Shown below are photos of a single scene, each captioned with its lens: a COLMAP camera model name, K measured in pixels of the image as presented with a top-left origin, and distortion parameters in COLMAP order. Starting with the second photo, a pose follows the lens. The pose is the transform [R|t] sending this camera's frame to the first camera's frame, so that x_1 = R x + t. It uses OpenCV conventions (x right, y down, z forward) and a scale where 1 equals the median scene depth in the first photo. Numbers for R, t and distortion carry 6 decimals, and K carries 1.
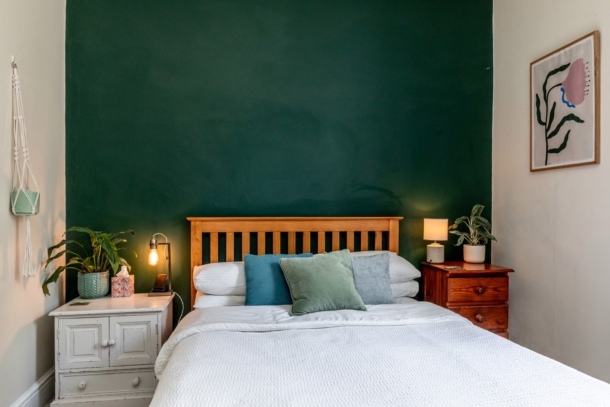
lens RADIAL K [[438.7, 0, 305.0], [0, 438.7, 203.5], [0, 0, 1]] dist [0.001161, 0.001070]
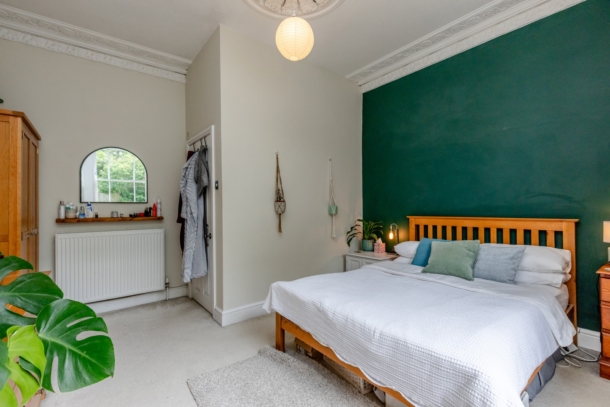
lens RADIAL K [[275.0, 0, 305.0], [0, 275.0, 203.5], [0, 0, 1]] dist [0.000709, 0.000177]
pose [[0.456028, -0.023933, -0.889643, 0.600310], [0.009249, 0.999712, -0.022154, -0.000933], [0.889917, 0.001875, 0.456118, 0.064474]]
